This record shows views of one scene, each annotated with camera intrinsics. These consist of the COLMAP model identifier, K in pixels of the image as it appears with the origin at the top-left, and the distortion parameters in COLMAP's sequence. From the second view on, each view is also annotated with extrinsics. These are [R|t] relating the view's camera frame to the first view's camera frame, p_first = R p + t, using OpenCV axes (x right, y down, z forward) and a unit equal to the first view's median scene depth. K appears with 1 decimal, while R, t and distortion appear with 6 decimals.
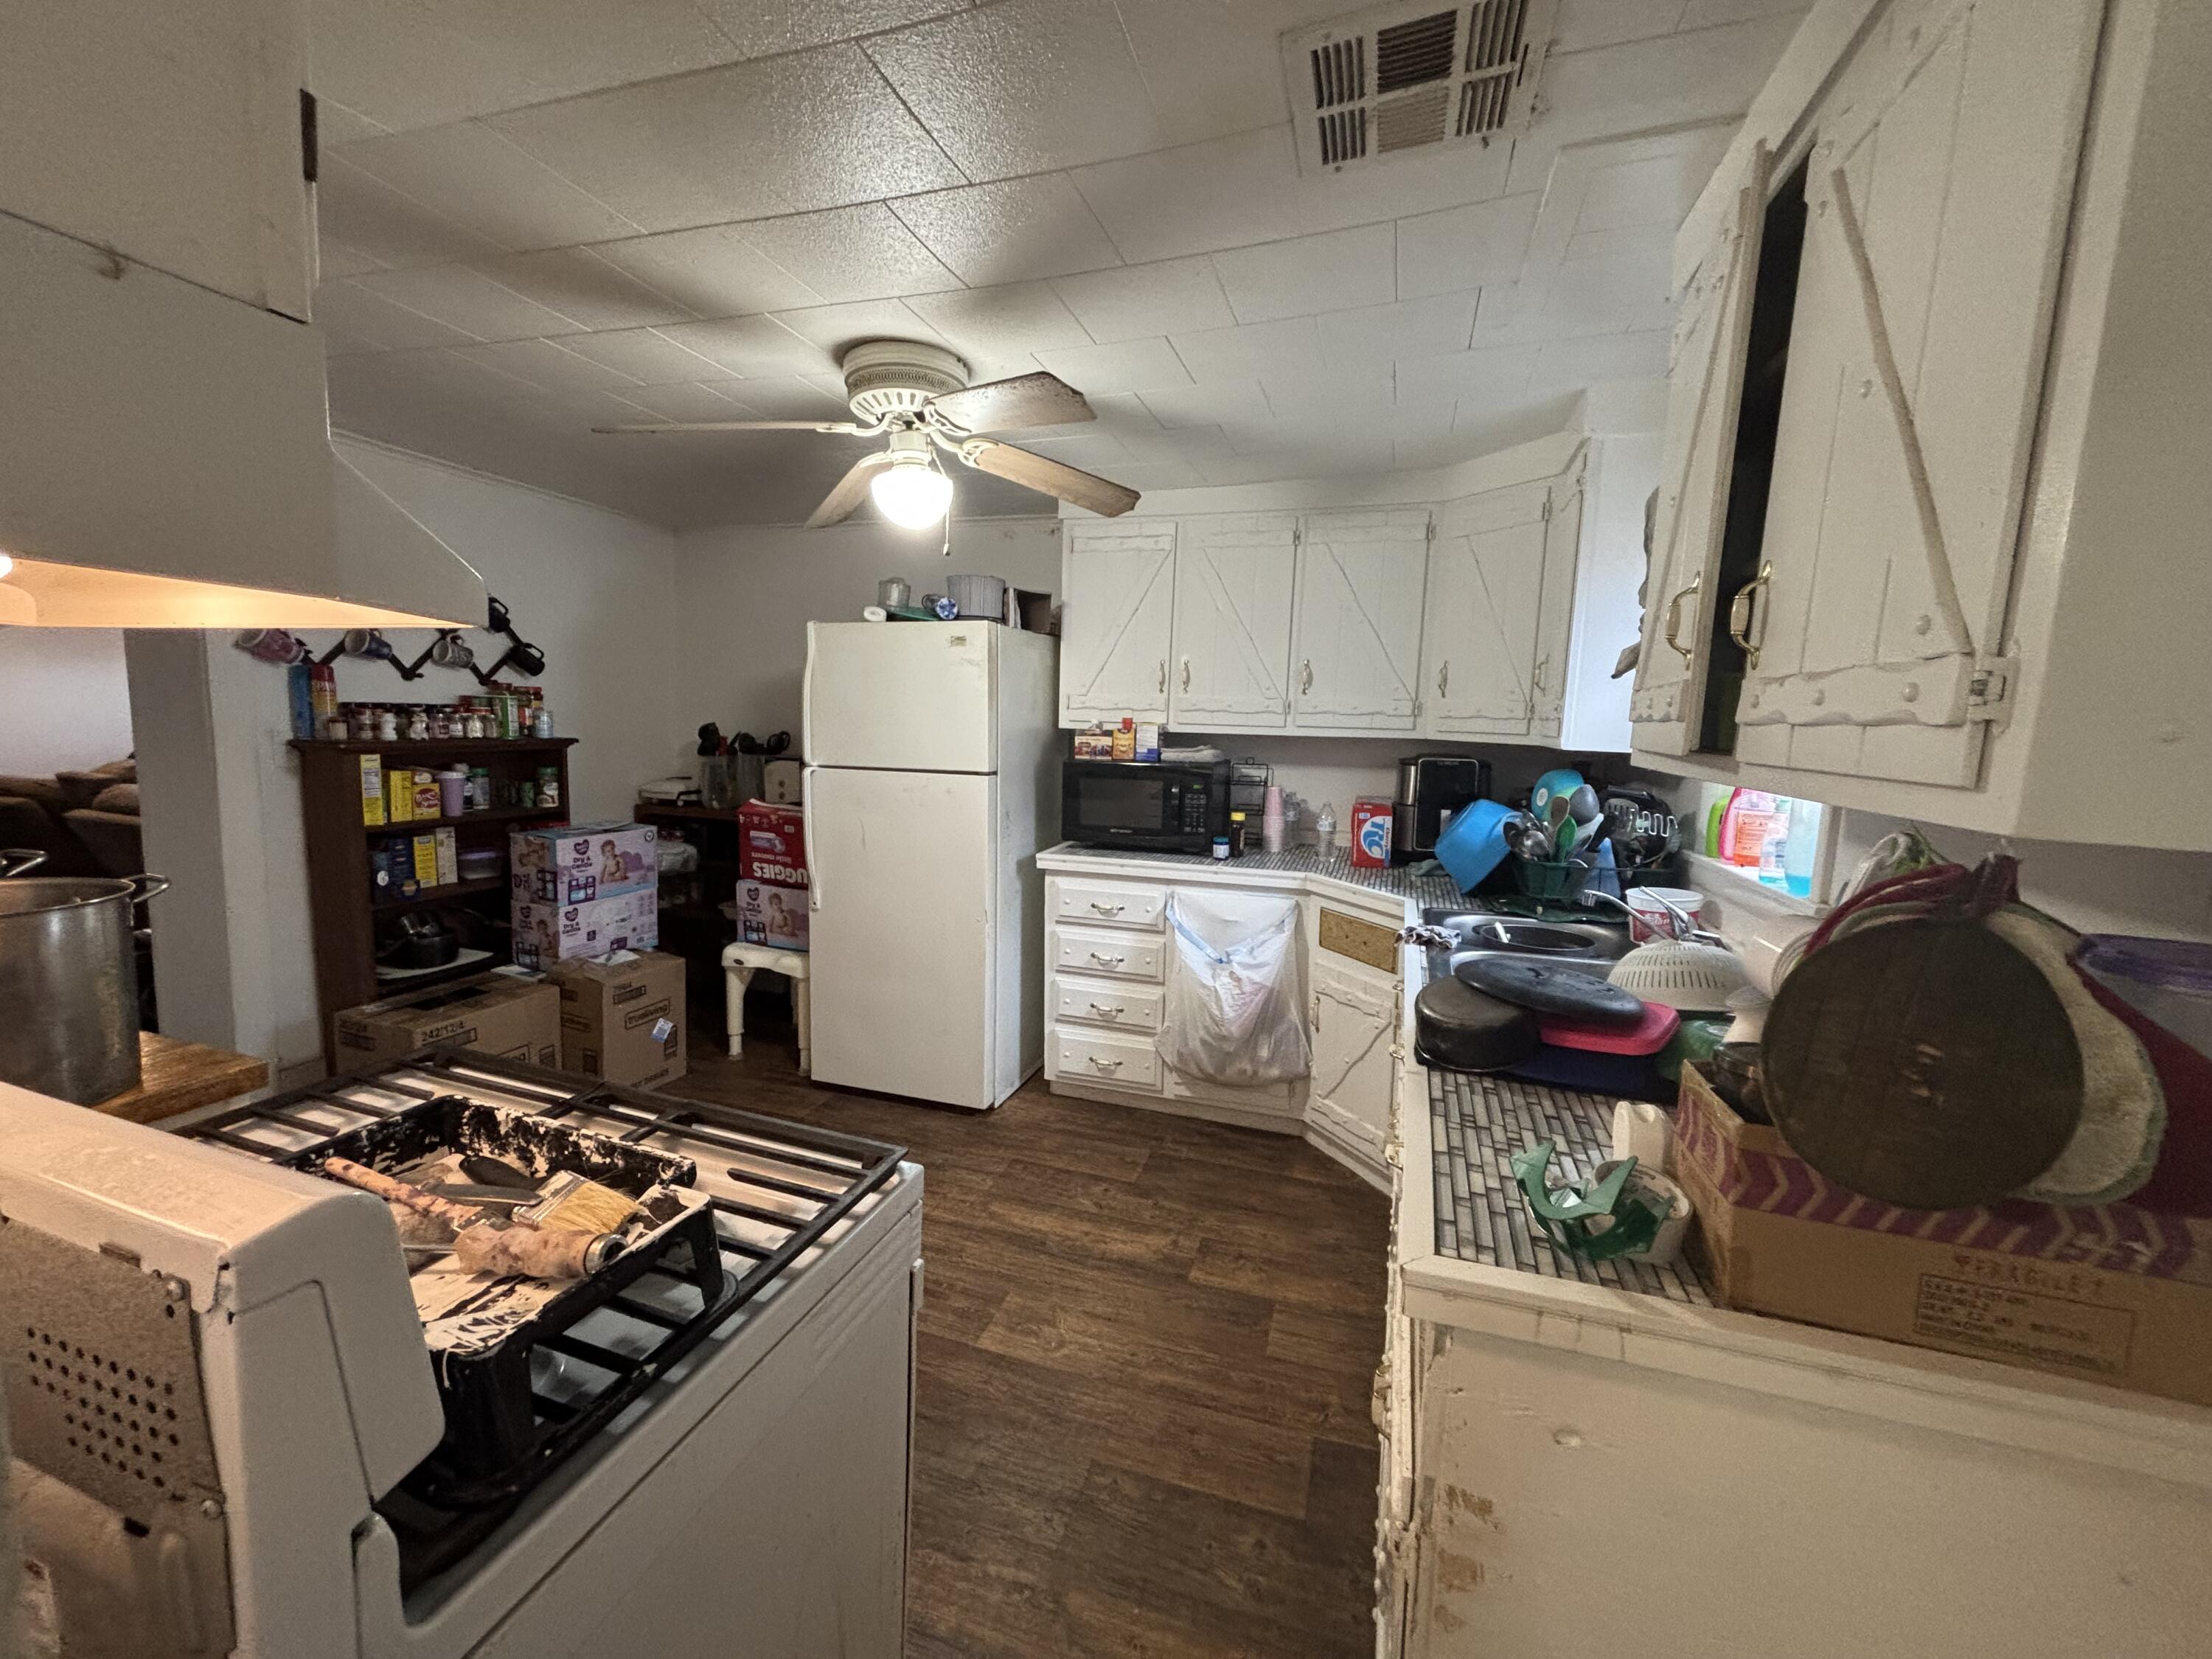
lens RADIAL K [[895.6, 0, 1108.3], [0, 895.6, 816.2], [0, 0, 1]] dist [-0.000355, -0.000027]
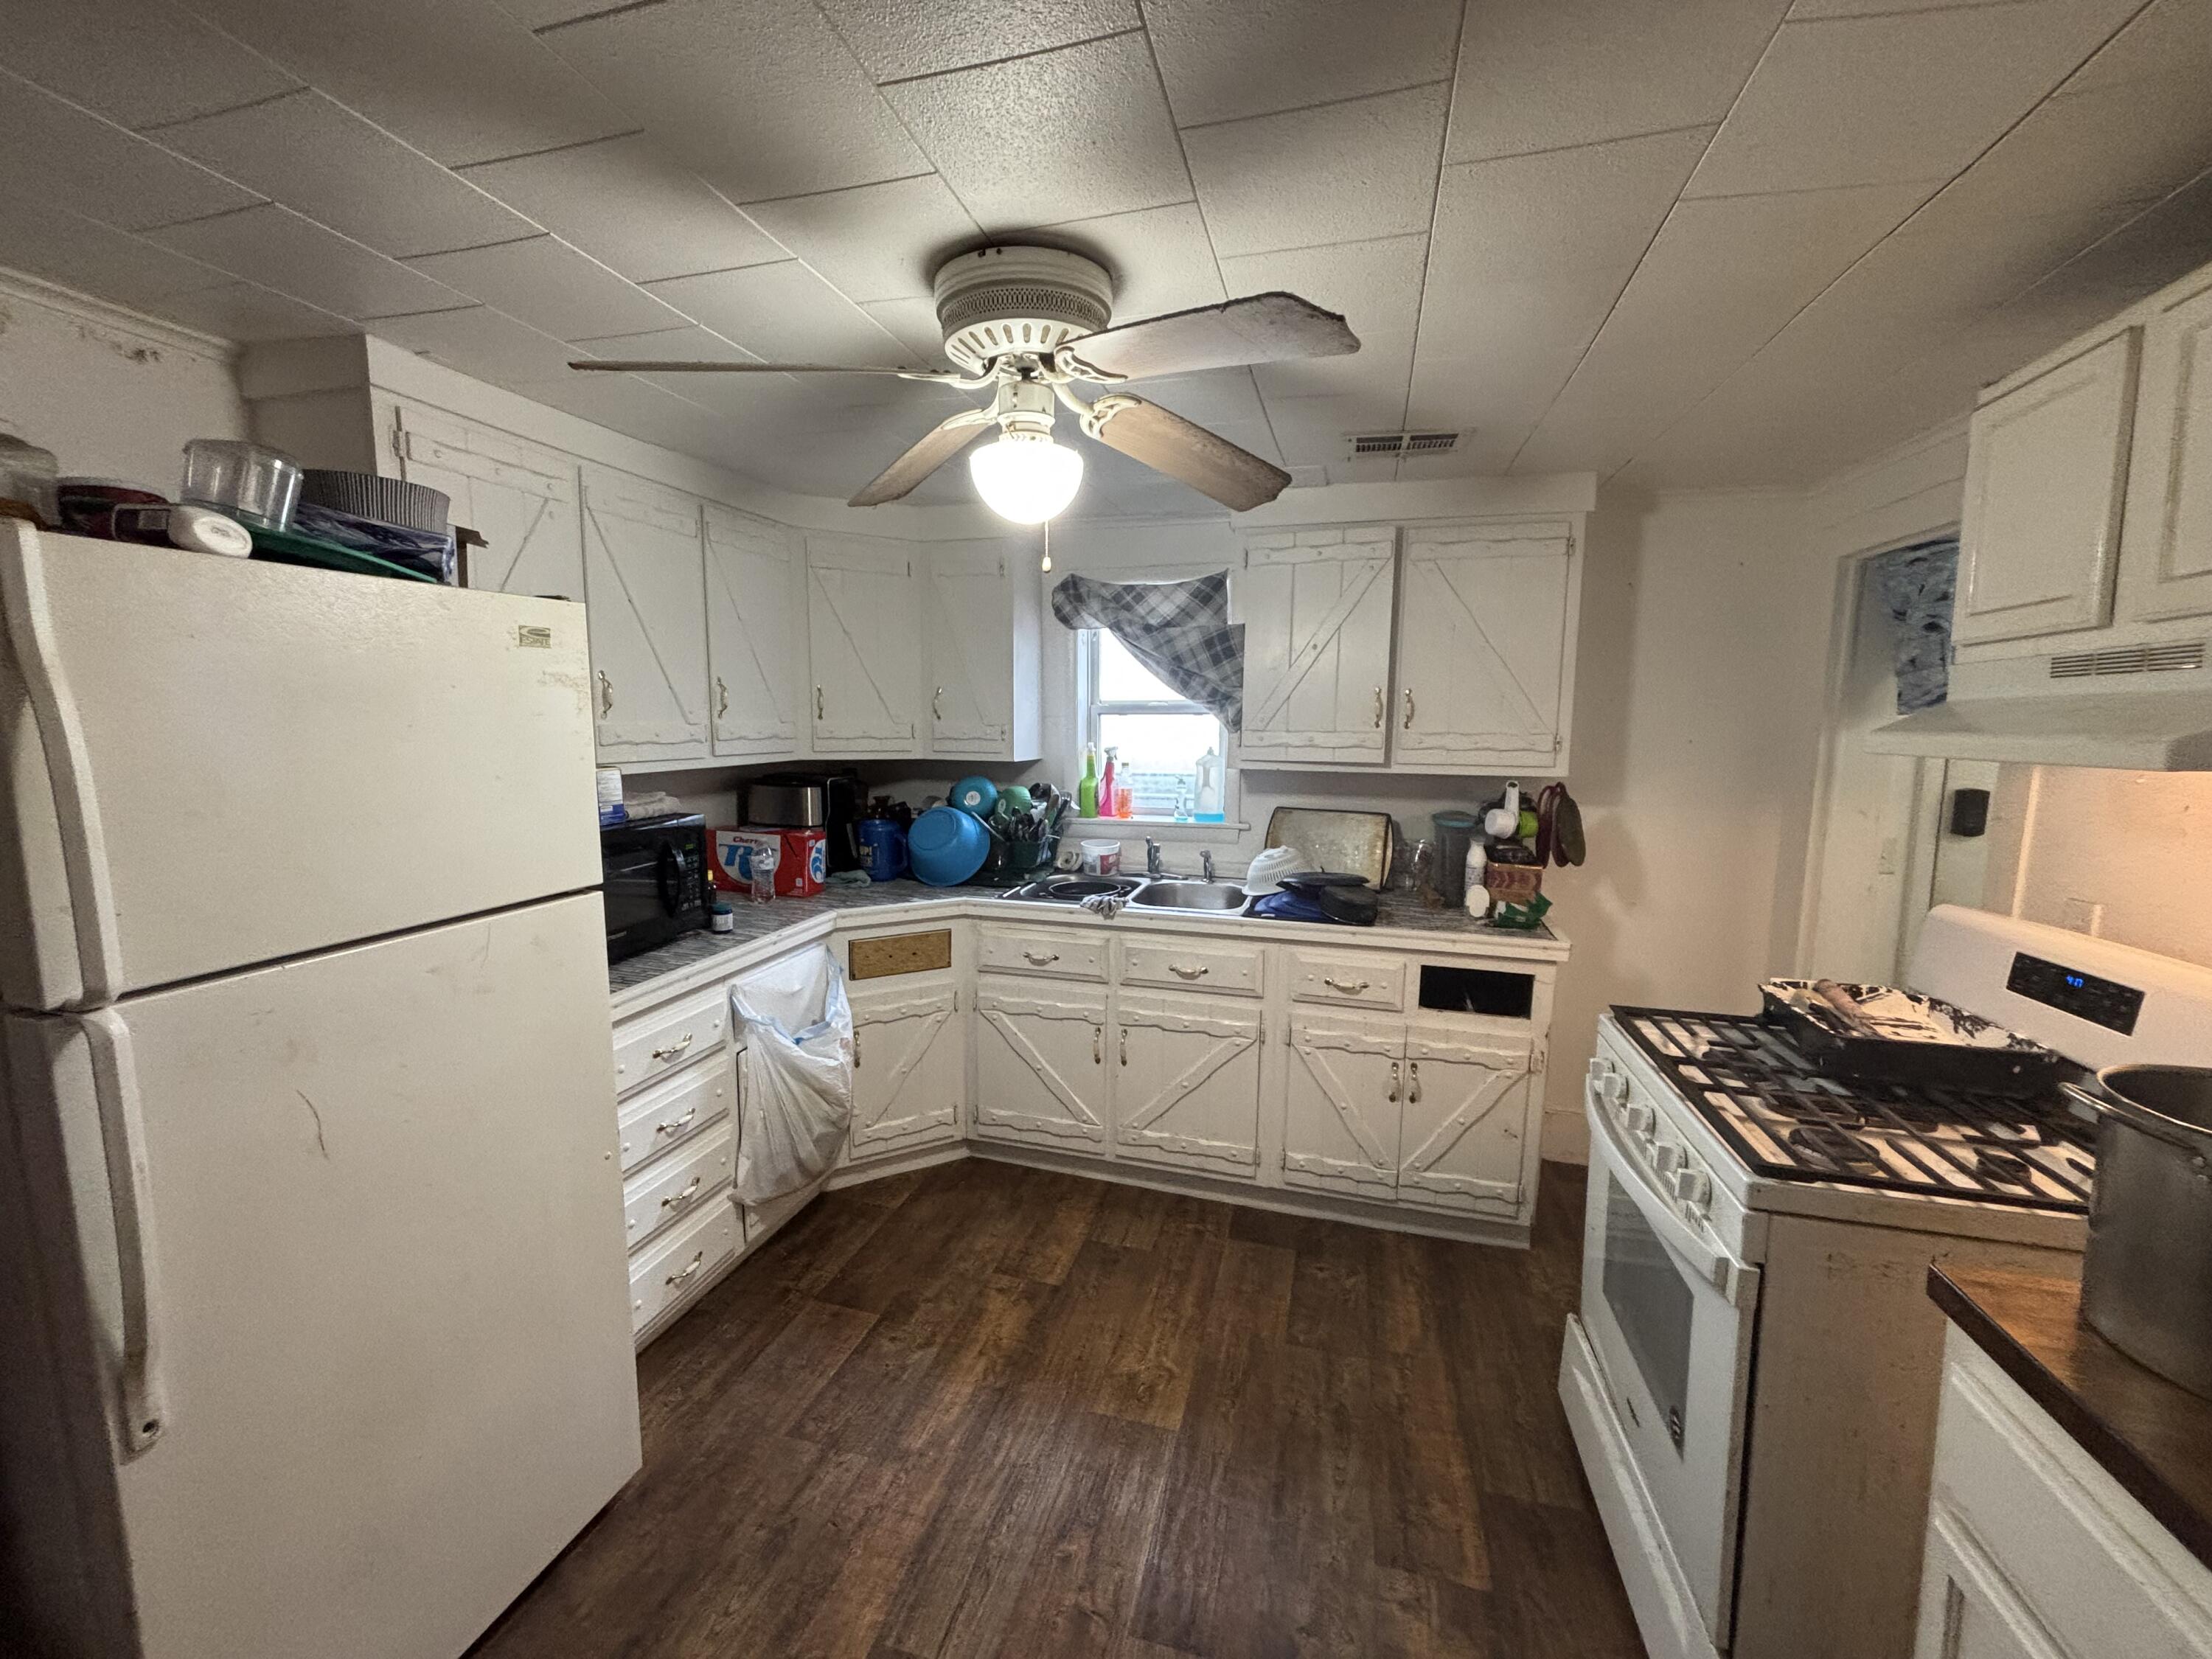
lens RADIAL K [[895.6, 0, 1104.6], [0, 895.6, 831.6], [0, 0, 1]] dist [-0.000355, -0.000027]
pose [[-0.031383, -0.158109, 0.986923, -0.671583], [0.121241, 0.979516, 0.160778, -0.128797], [-0.992127, 0.124702, -0.011571, 0.694244]]
